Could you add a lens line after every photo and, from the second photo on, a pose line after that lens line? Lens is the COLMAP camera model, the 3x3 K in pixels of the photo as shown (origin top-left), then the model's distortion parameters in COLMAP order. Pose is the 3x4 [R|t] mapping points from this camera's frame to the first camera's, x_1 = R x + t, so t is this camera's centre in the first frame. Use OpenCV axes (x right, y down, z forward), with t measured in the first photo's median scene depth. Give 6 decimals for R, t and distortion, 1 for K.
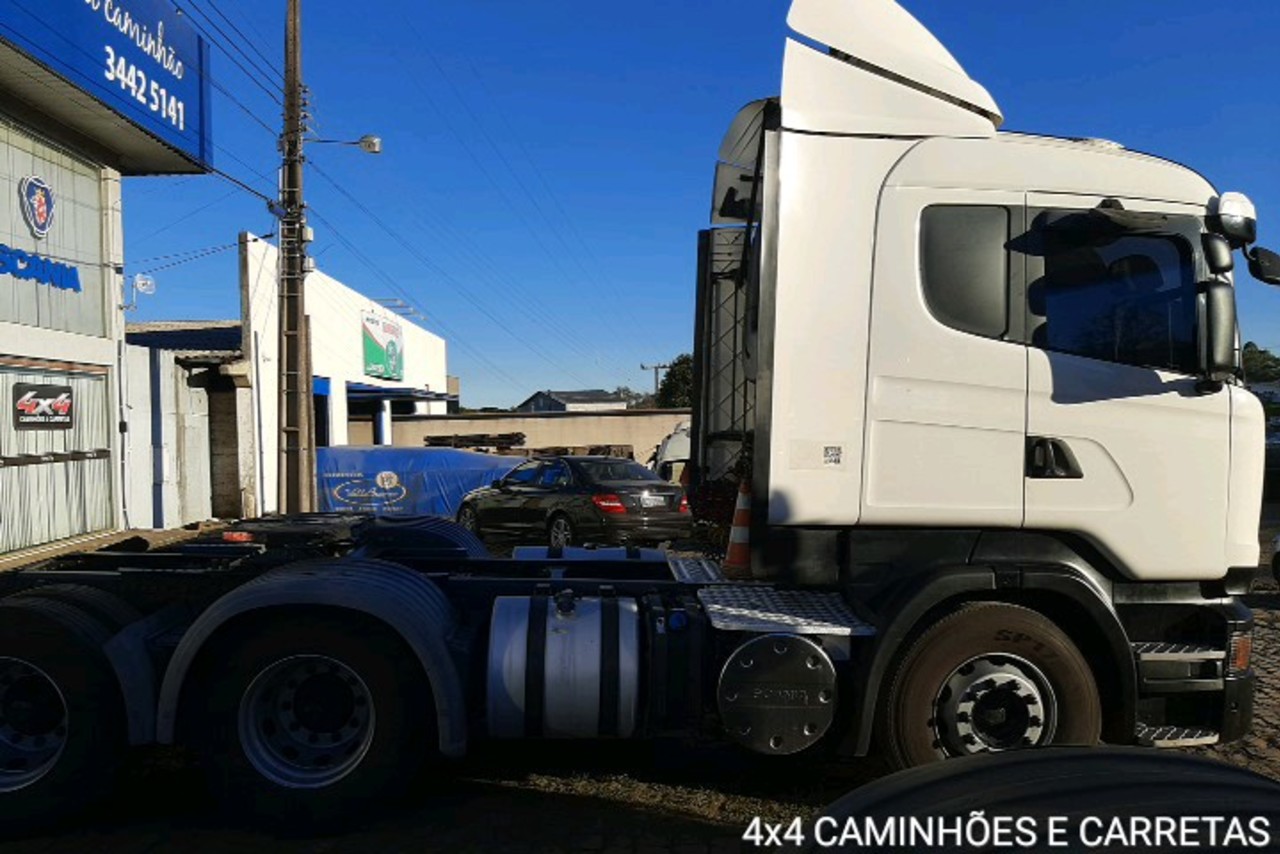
lens RADIAL K [[954.9, 0, 640.0], [0, 954.9, 427.0], [0, 0, 1]] dist [0.032066, -0.084179]
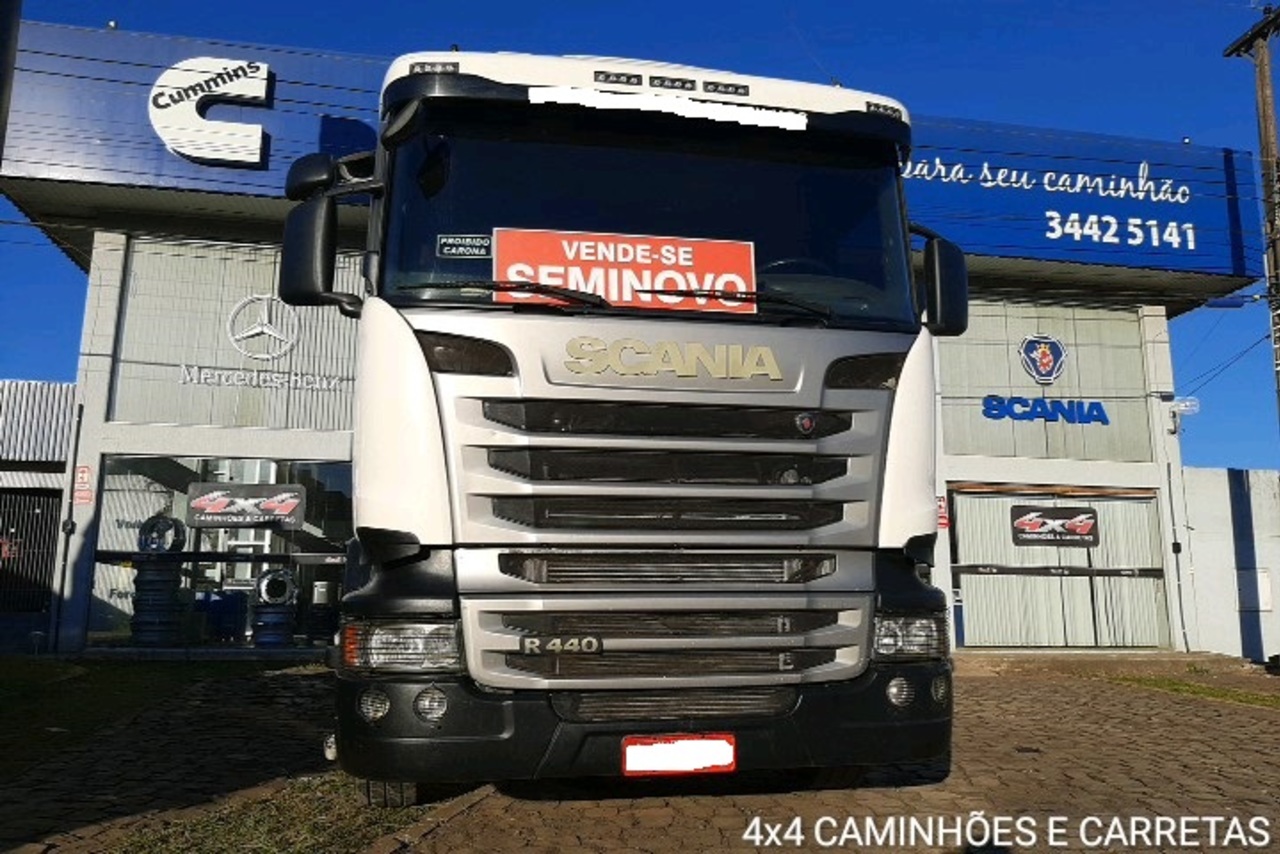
lens RADIAL K [[954.9, 0, 640.0], [0, 954.9, 427.0], [0, 0, 1]] dist [0.032066, -0.084179]
pose [[0.150011, -0.167690, -0.974360, 0.435153], [-0.021224, 0.984738, -0.172743, 0.069215], [0.988457, 0.046593, 0.144162, 0.321147]]
